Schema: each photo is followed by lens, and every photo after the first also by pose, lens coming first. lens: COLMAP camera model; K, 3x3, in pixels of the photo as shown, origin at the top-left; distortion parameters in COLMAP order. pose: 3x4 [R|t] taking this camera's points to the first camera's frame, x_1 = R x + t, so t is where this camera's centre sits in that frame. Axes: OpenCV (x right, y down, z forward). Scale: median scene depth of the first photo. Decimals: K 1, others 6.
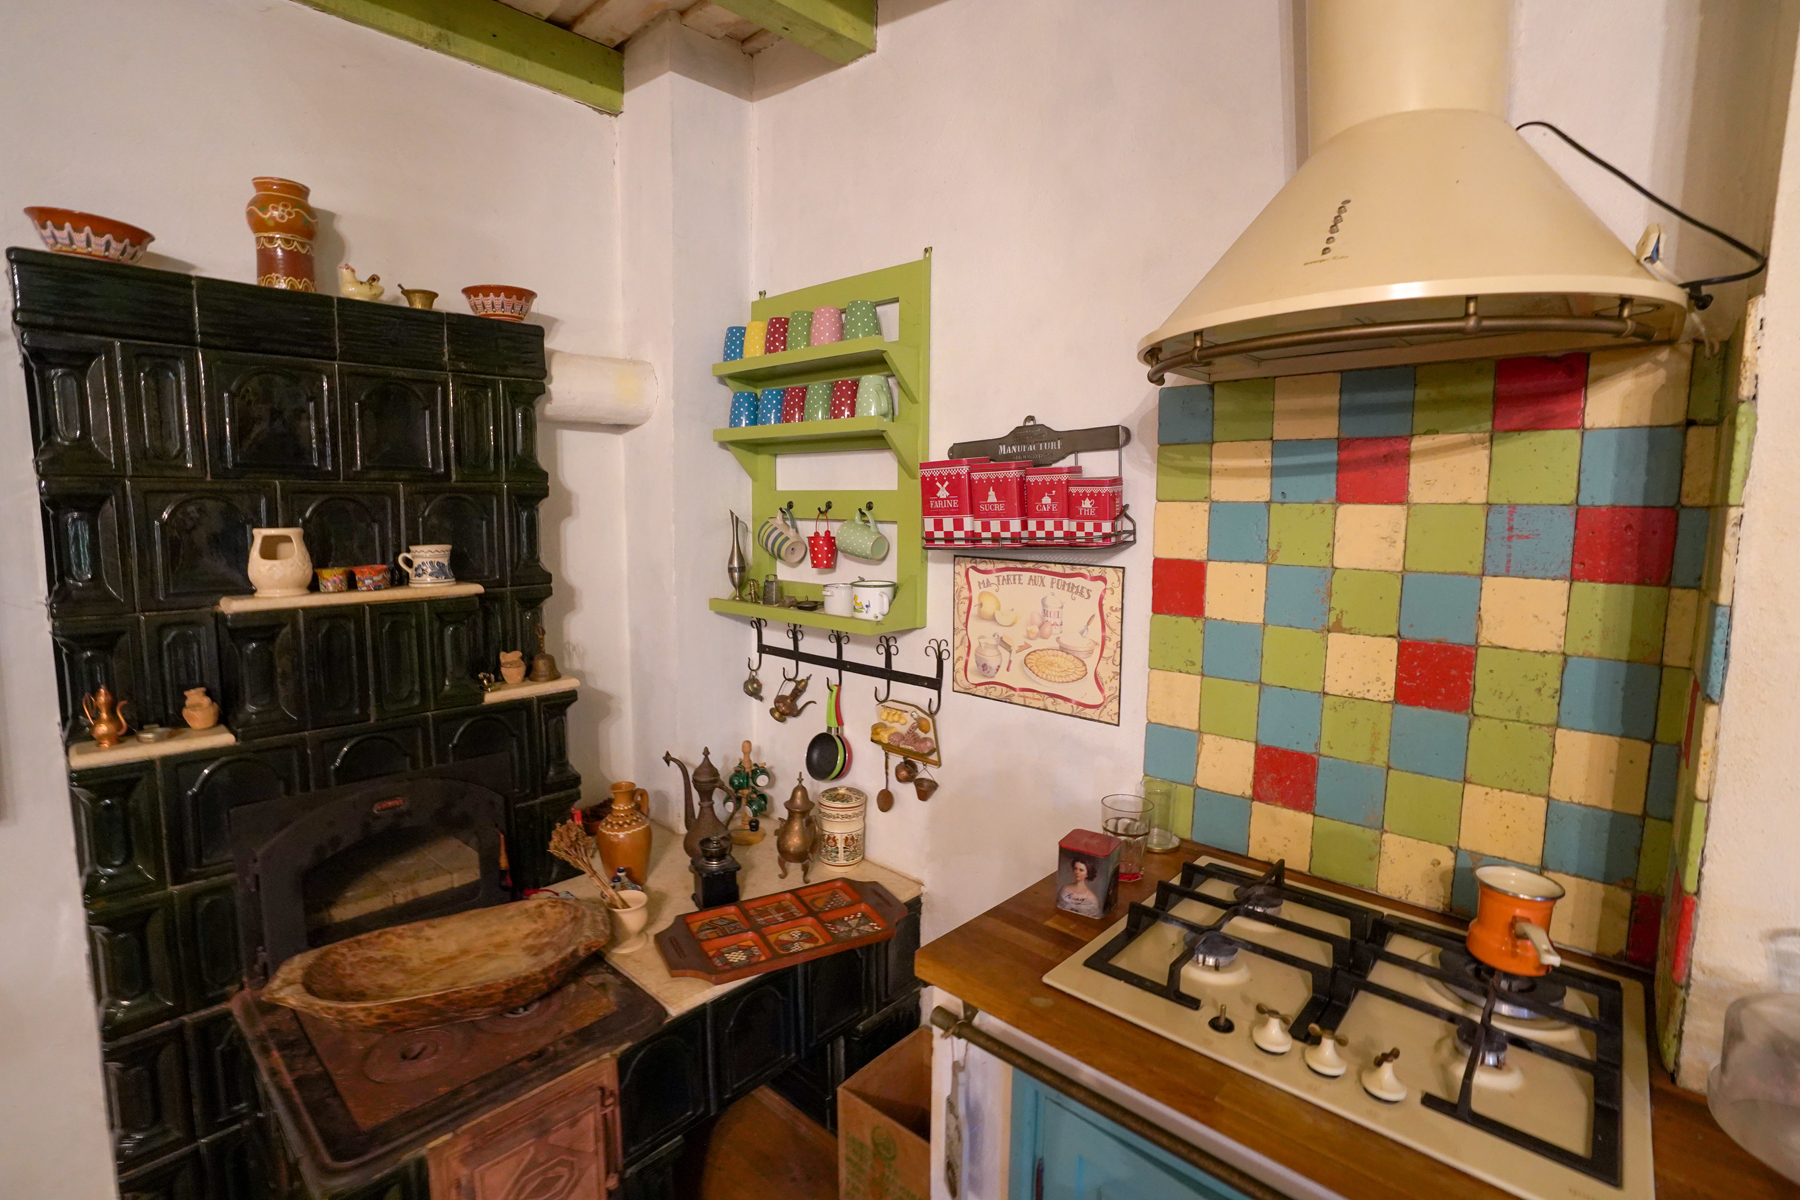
lens RADIAL K [[826.8, 0, 895.5], [0, 826.8, 595.7], [0, 0, 1]] dist [-0.073752, 0.031084]
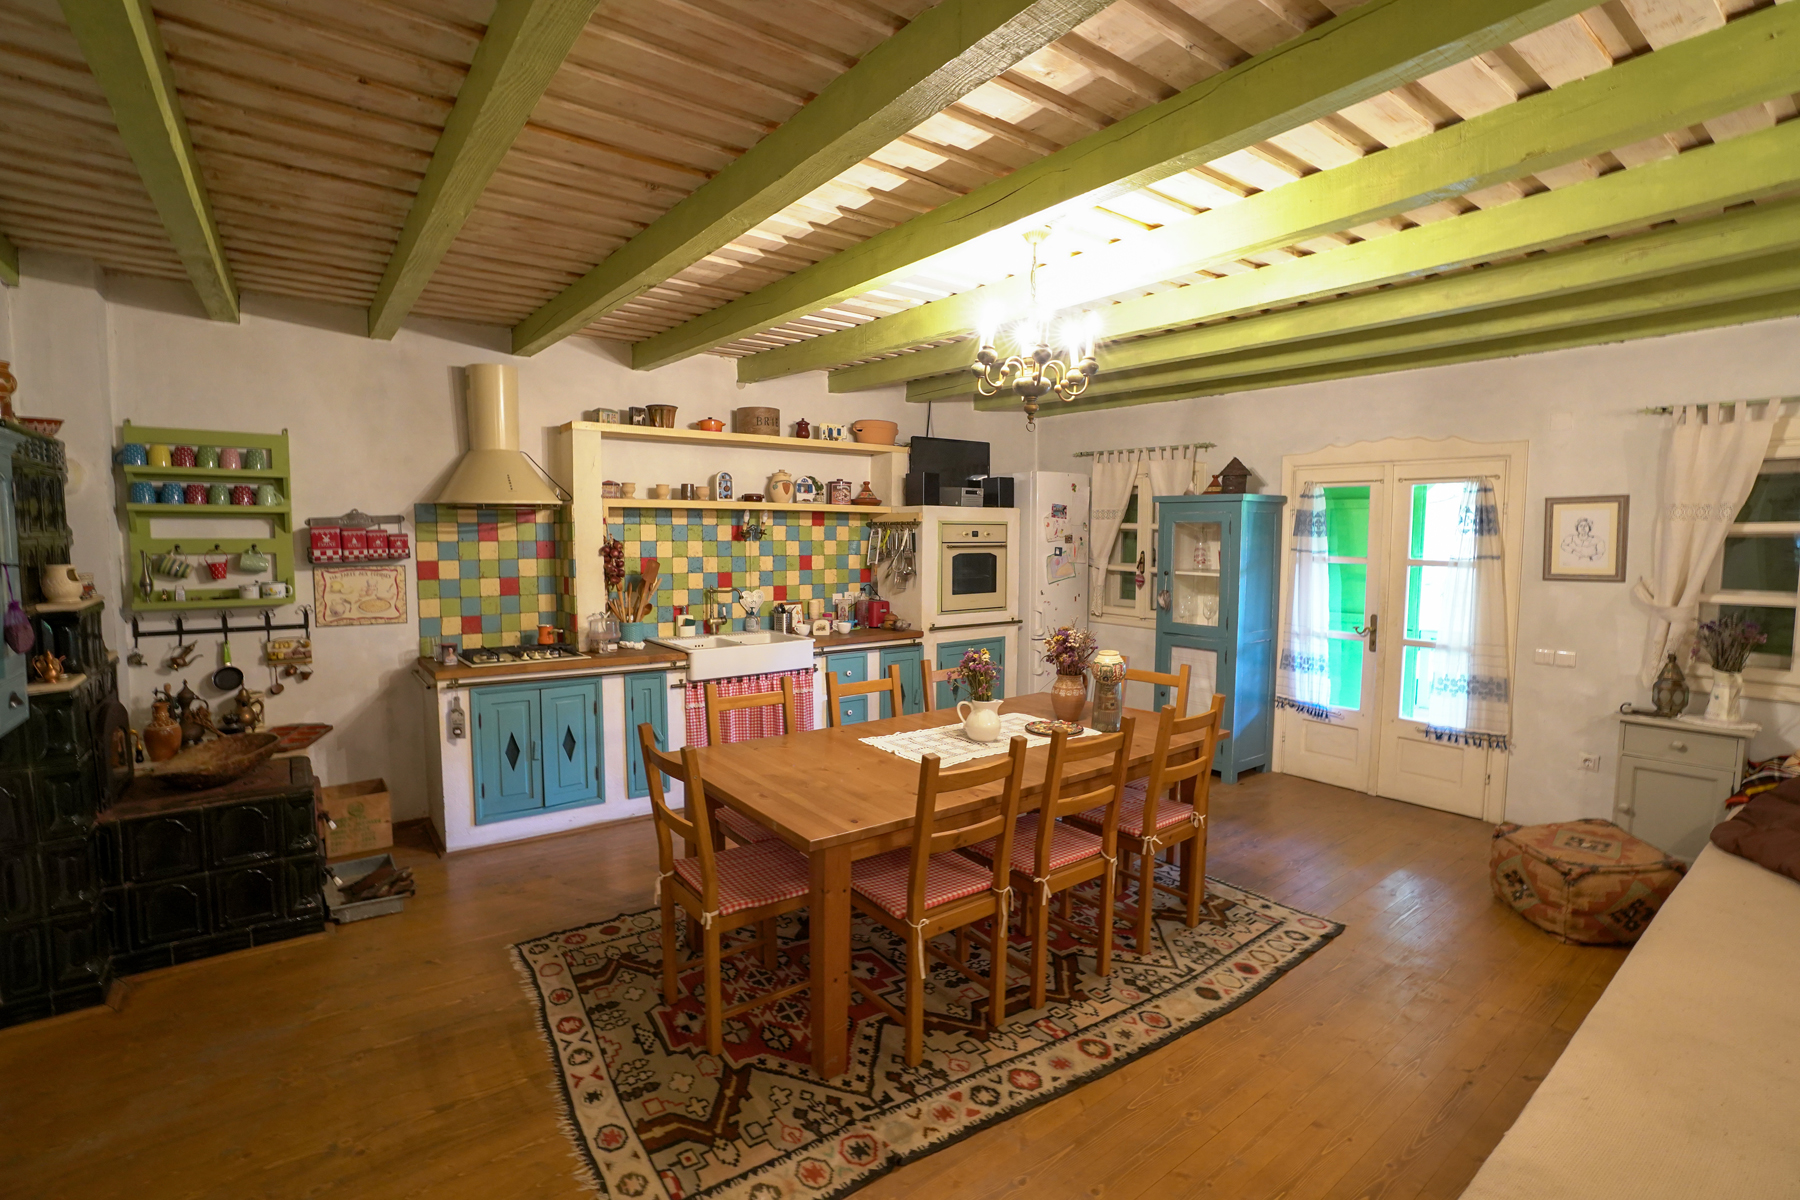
lens RADIAL K [[826.8, 0, 895.5], [0, 826.8, 595.7], [0, 0, 1]] dist [-0.073752, 0.031084]
pose [[0.180853, -0.085091, 0.979822, -1.782535], [0.105208, 0.992208, 0.066747, 0.050871], [-0.977867, 0.091014, 0.188396, -0.963406]]
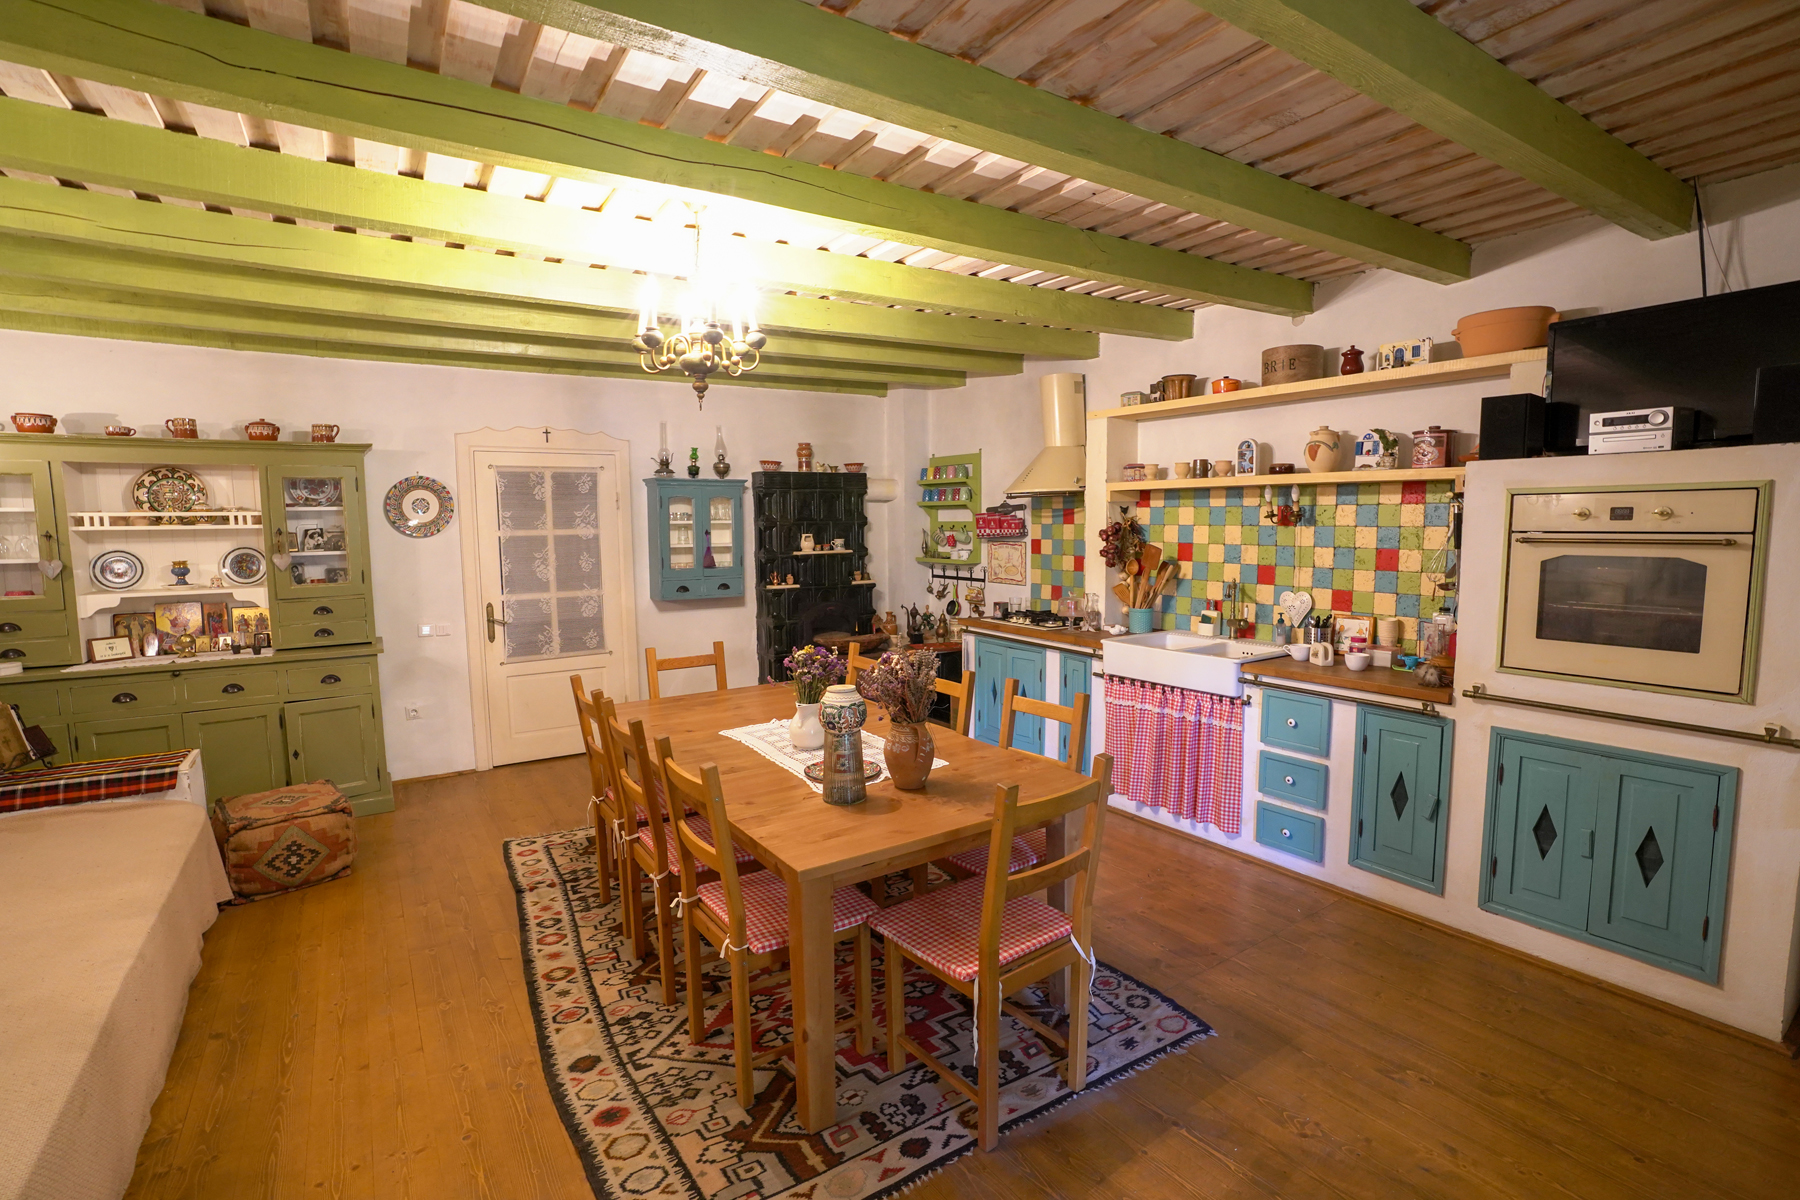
lens RADIAL K [[826.8, 0, 895.5], [0, 826.8, 595.7], [0, 0, 1]] dist [-0.073752, 0.031084]
pose [[0.971258, 0.002814, -0.238011, 0.498362], [-0.007399, 0.999804, -0.018373, 0.234776], [0.237913, 0.019606, 0.971089, -2.298855]]
